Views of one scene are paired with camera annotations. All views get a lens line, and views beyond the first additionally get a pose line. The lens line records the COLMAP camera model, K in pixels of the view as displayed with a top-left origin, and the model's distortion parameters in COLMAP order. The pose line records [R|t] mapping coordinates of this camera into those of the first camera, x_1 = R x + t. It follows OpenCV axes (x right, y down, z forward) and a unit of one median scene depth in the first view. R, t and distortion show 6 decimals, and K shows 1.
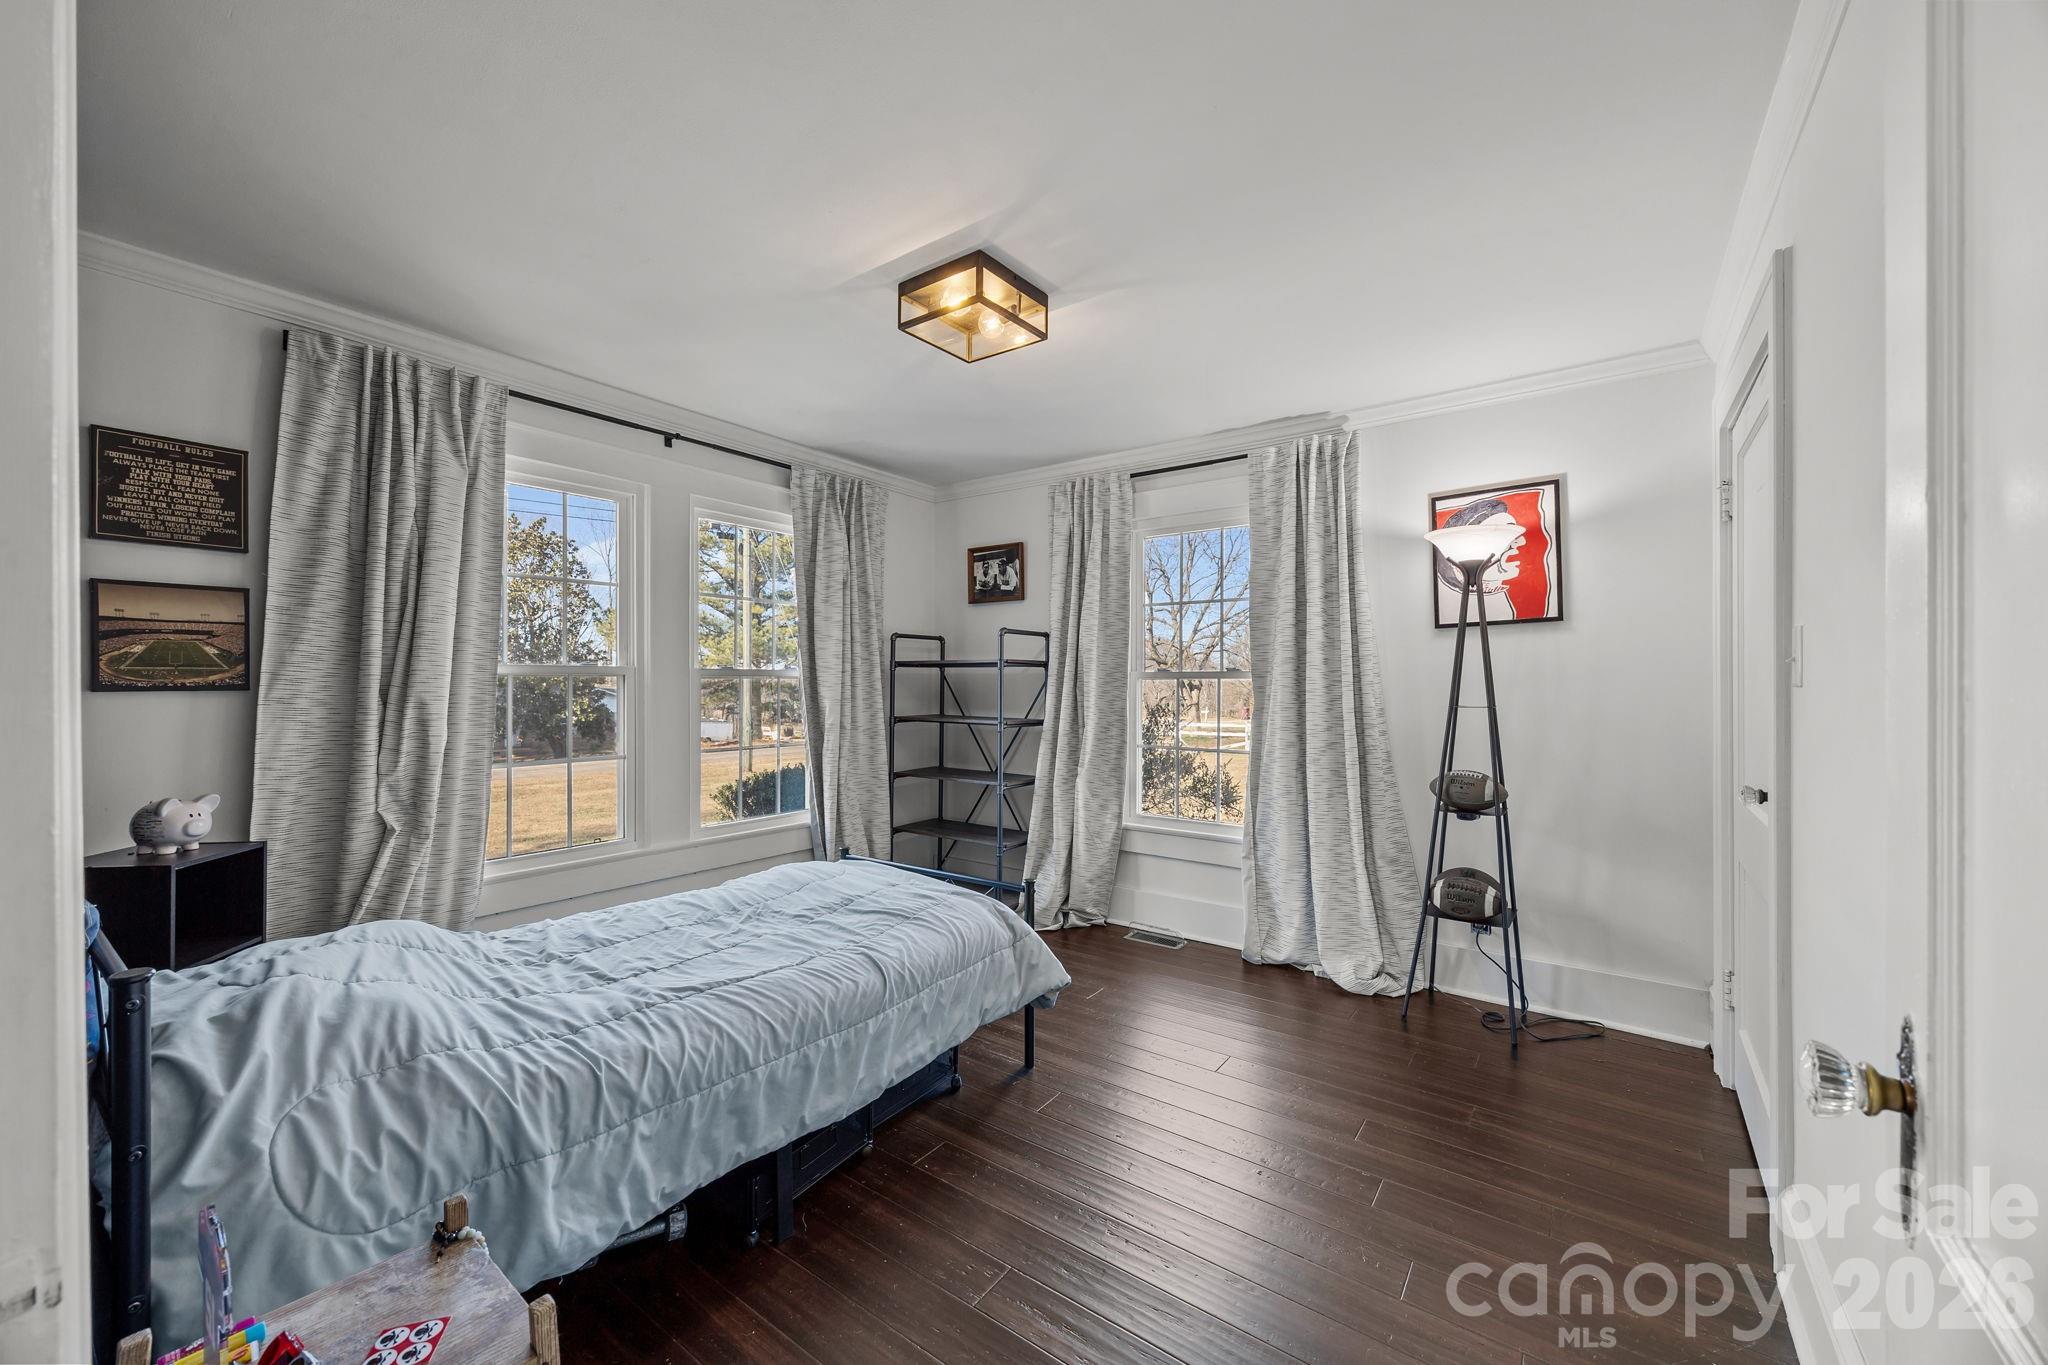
lens RADIAL K [[770.8, 0, 1021.8], [0, 770.8, 684.4], [0, 0, 1]] dist [0.000336, 0.000007]
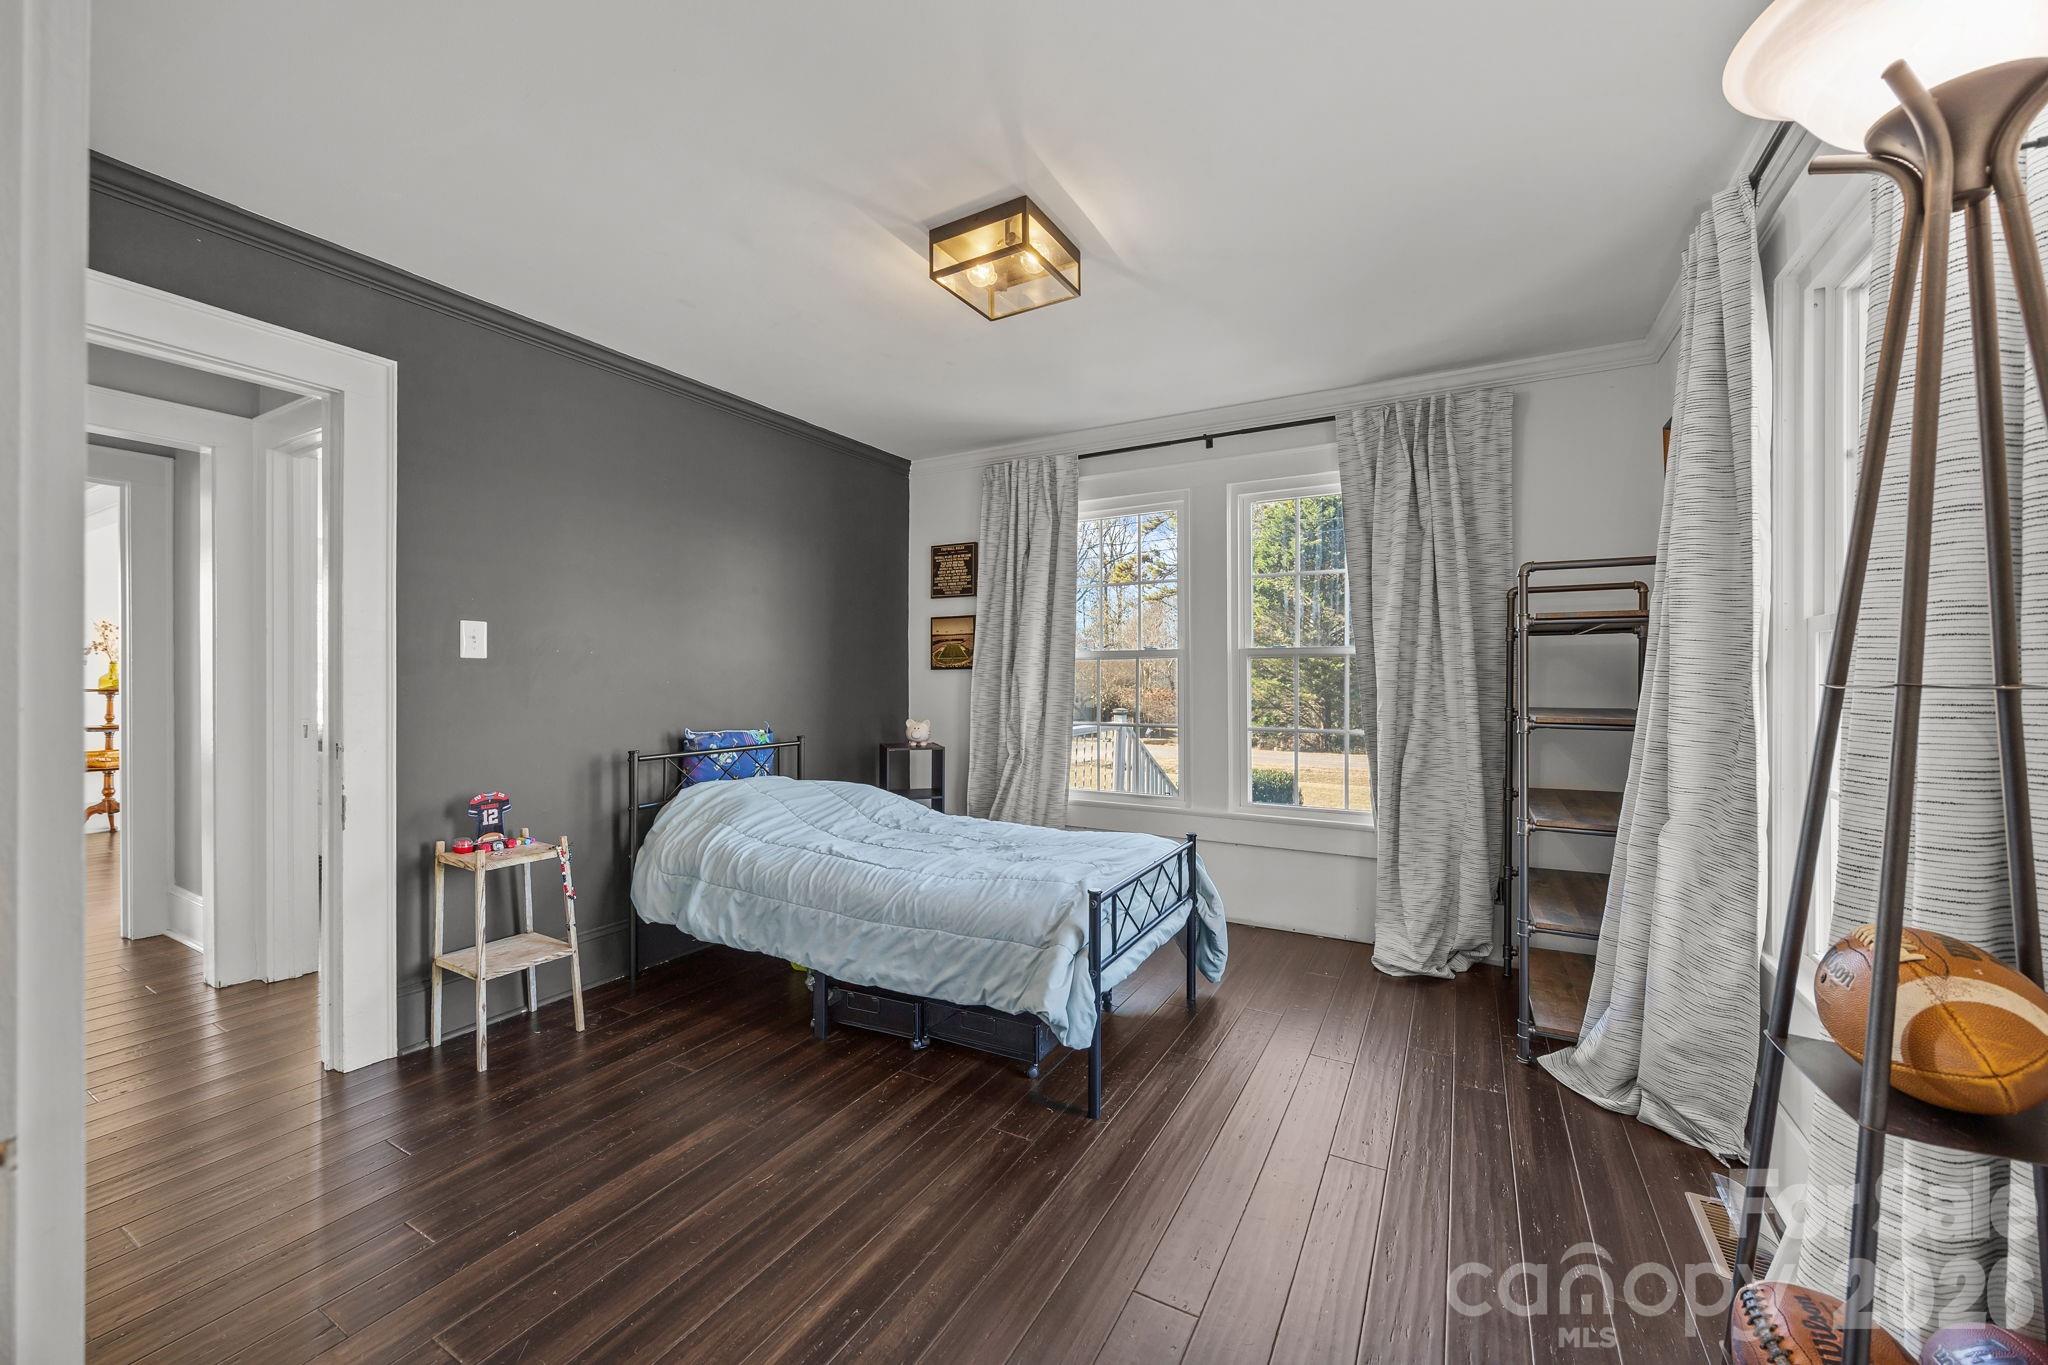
lens RADIAL K [[770.8, 0, 1023.9], [0, 770.8, 680.2], [0, 0, 1]] dist [0.000336, 0.000007]
pose [[0.133819, 0.001150, -0.991005, 0.875990], [-0.002169, 0.999997, 0.000867, 0.032515], [0.991003, 0.002033, 0.133821, 0.874837]]
